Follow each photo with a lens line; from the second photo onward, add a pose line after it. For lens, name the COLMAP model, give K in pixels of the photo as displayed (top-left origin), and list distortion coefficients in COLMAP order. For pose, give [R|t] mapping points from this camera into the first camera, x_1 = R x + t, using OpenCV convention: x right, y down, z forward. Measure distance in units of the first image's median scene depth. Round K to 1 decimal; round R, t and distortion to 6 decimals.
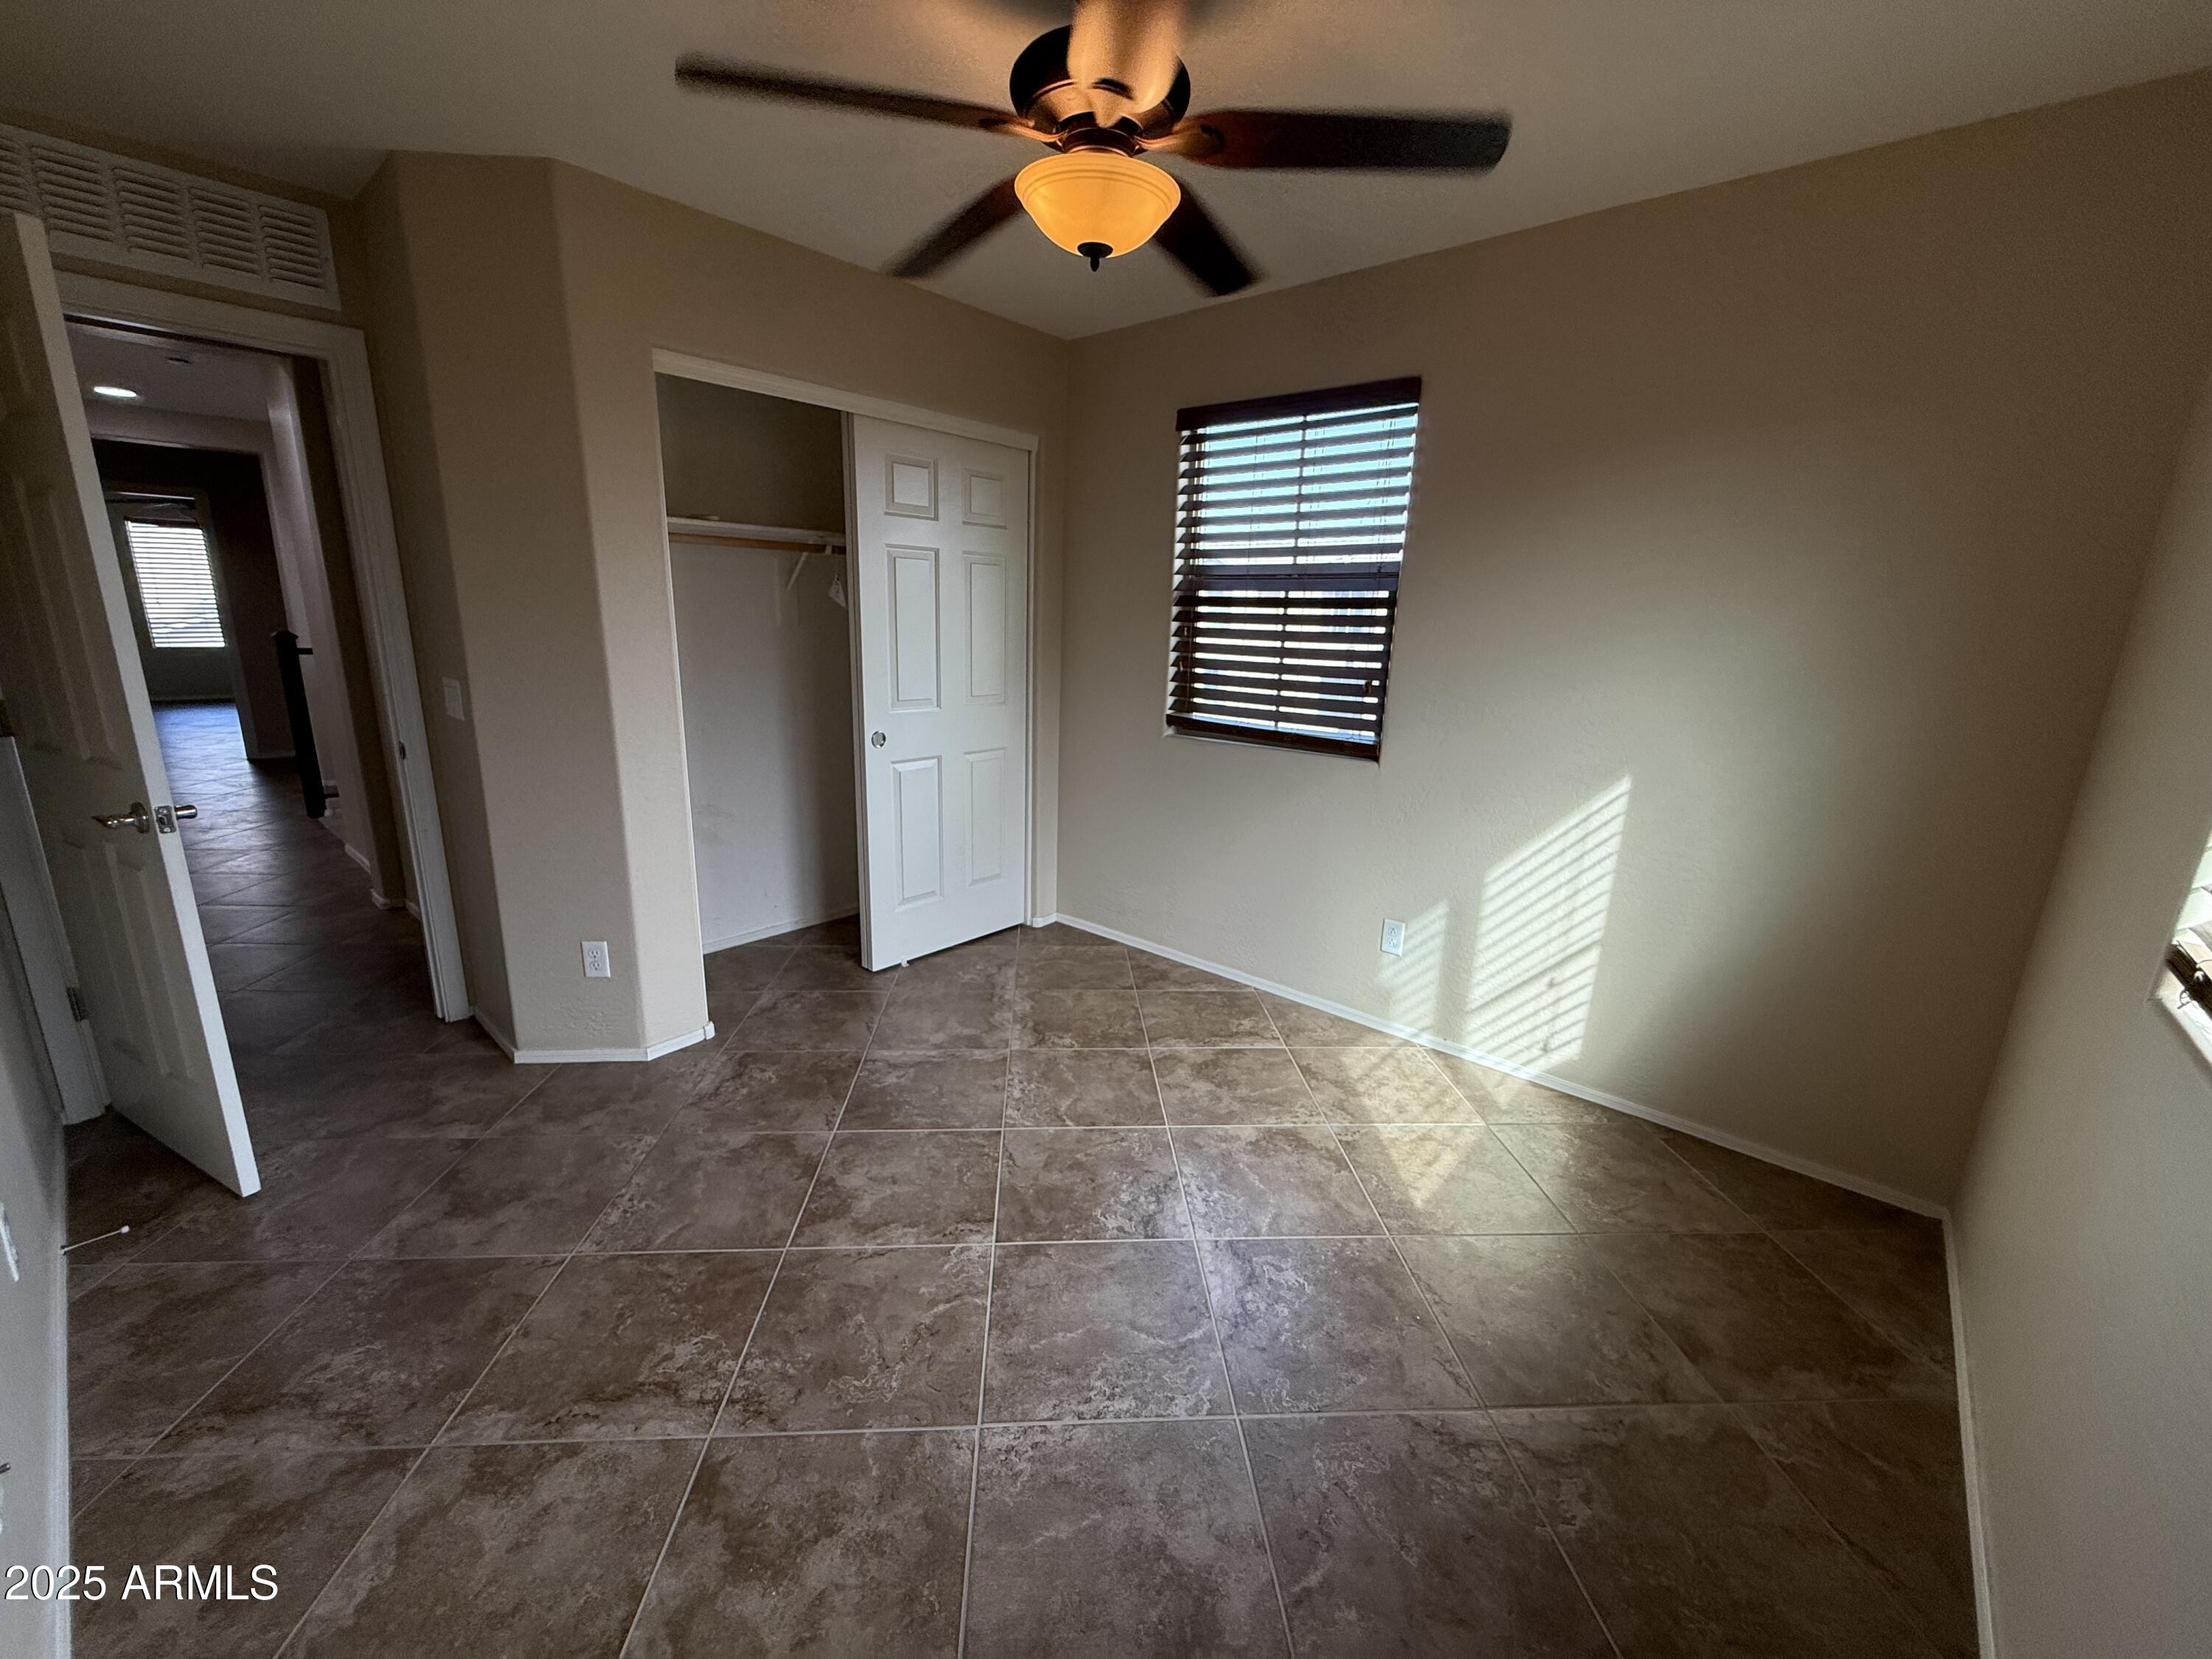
lens RADIAL K [[883.3, 0, 1095.6], [0, 883.3, 825.6], [0, 0, 1]] dist [0.000827, -0.000194]
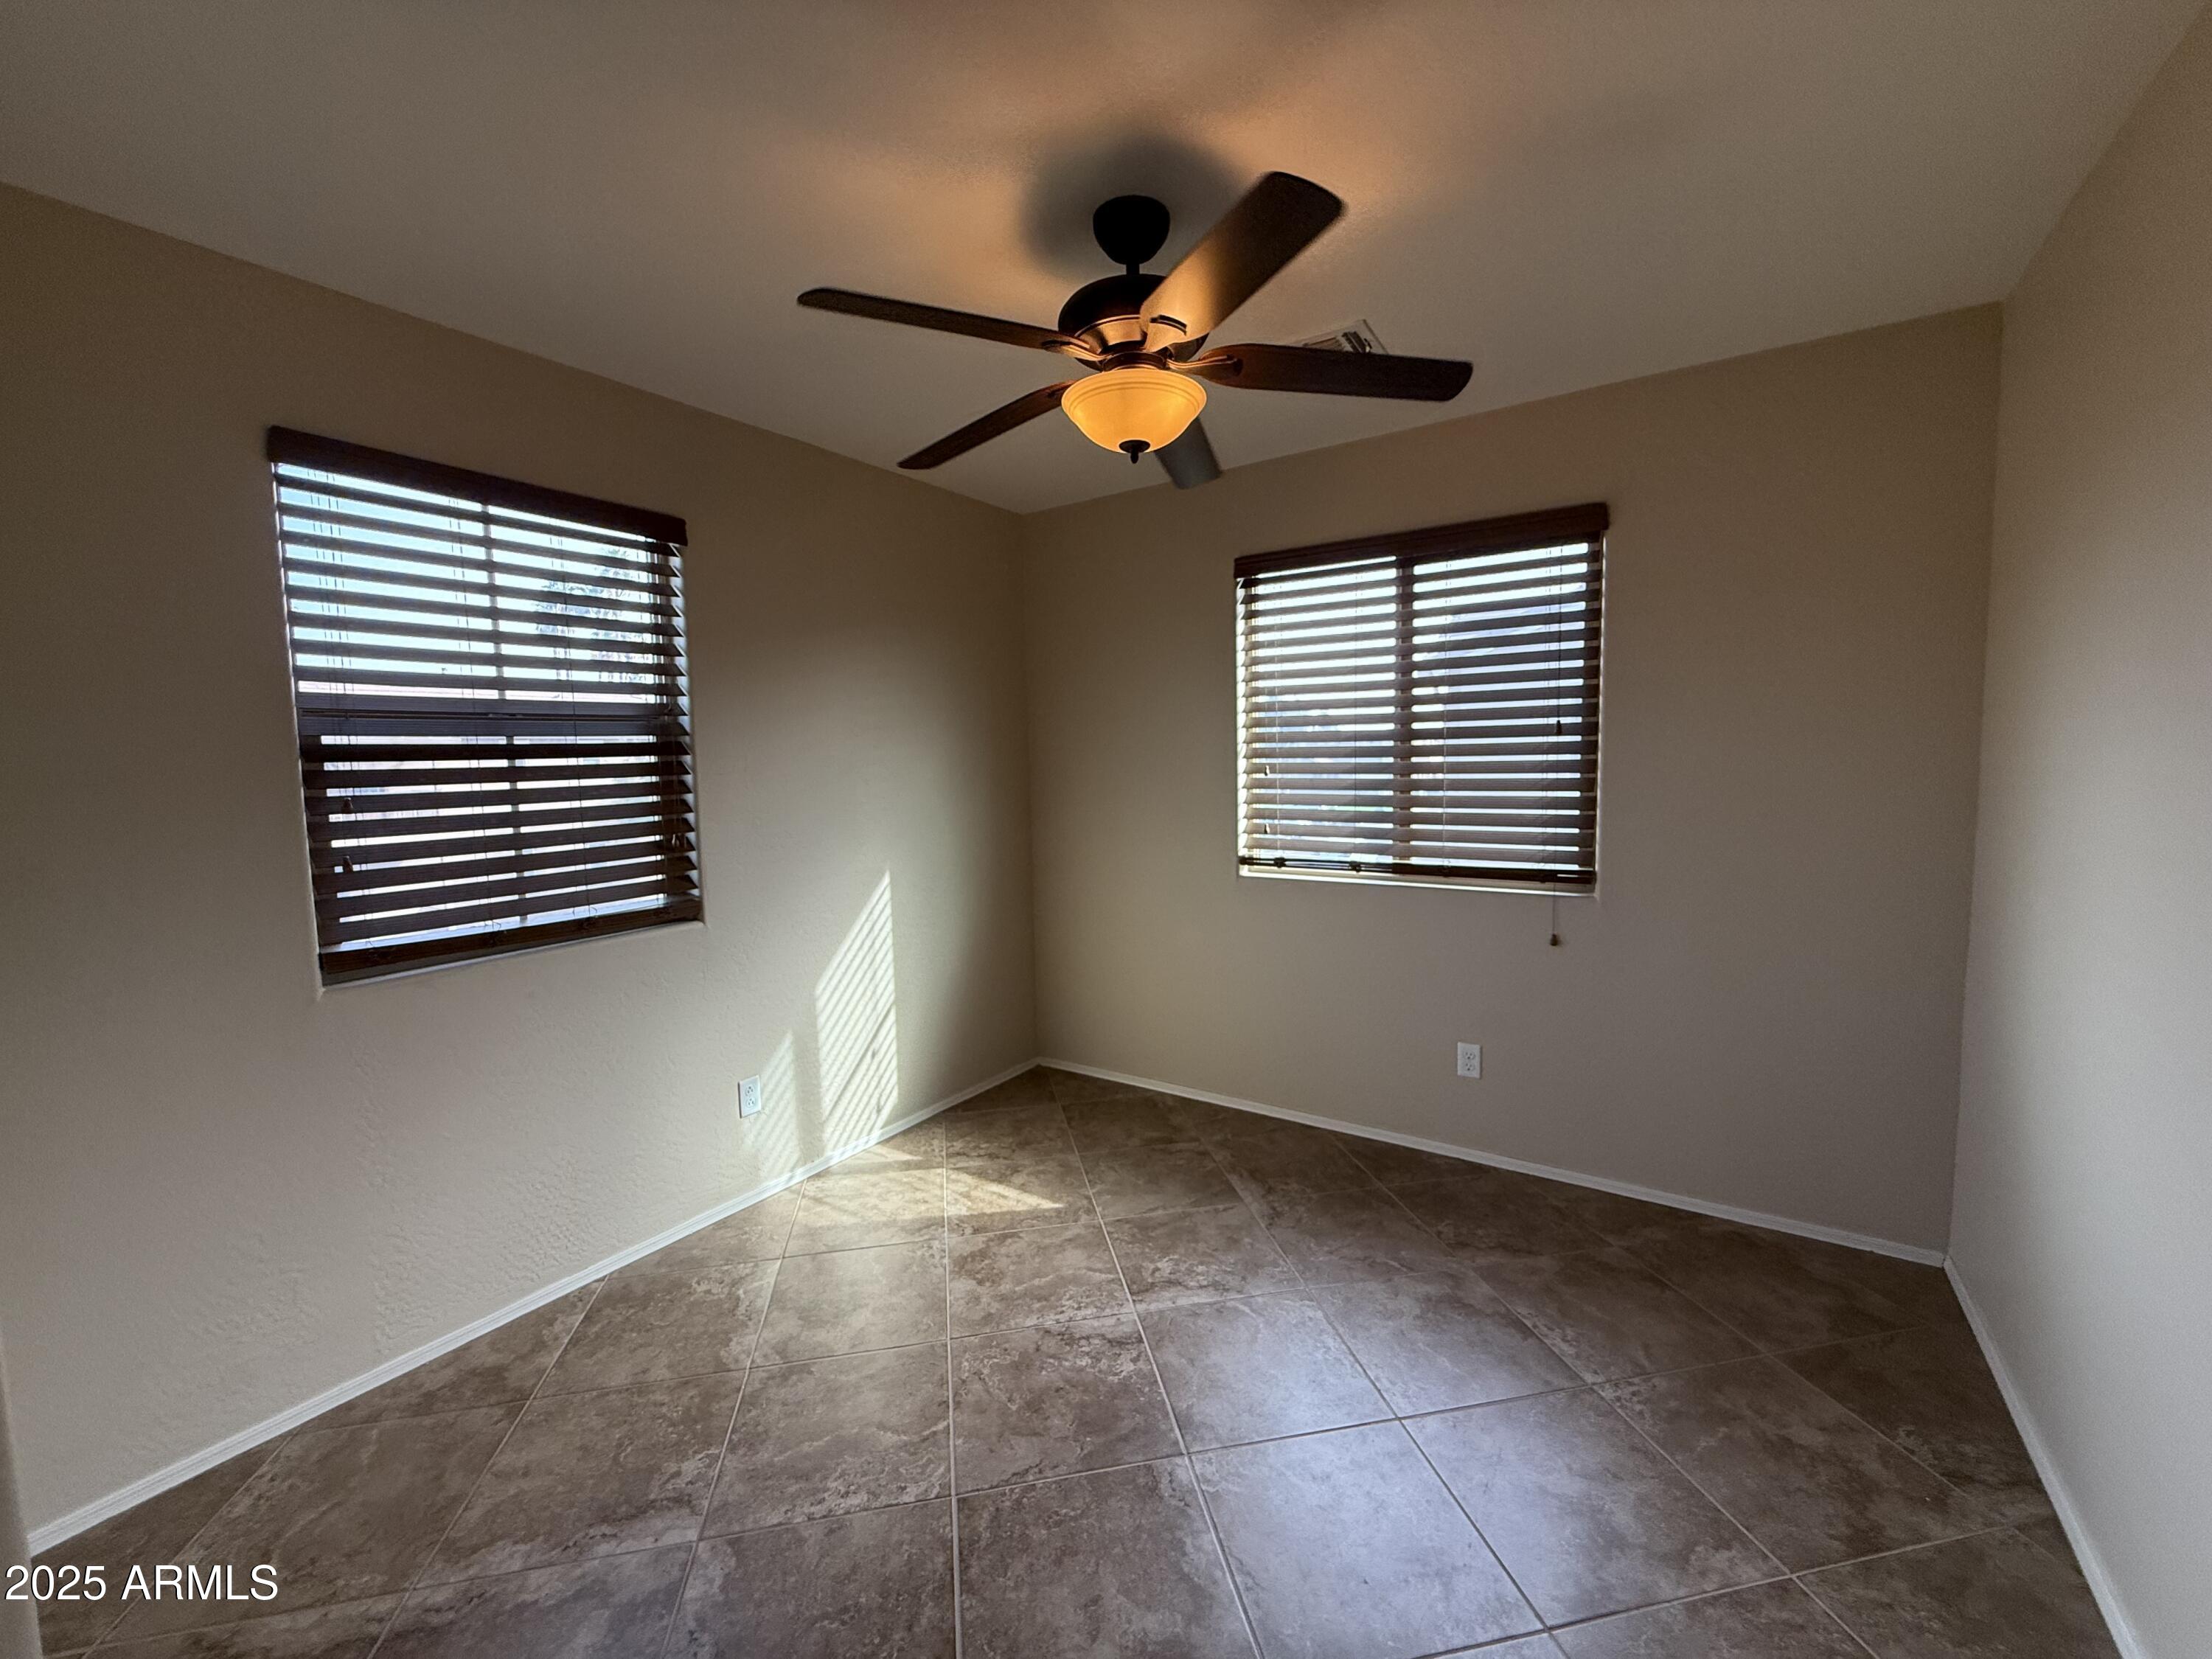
lens RADIAL K [[883.3, 0, 1102.2], [0, 883.3, 830.8], [0, 0, 1]] dist [0.000827, -0.000194]
pose [[-0.128396, -0.110061, 0.985597, -0.637180], [0.253721, 0.957102, 0.139932, -0.189804], [-0.958718, 0.268033, -0.094964, 0.700019]]
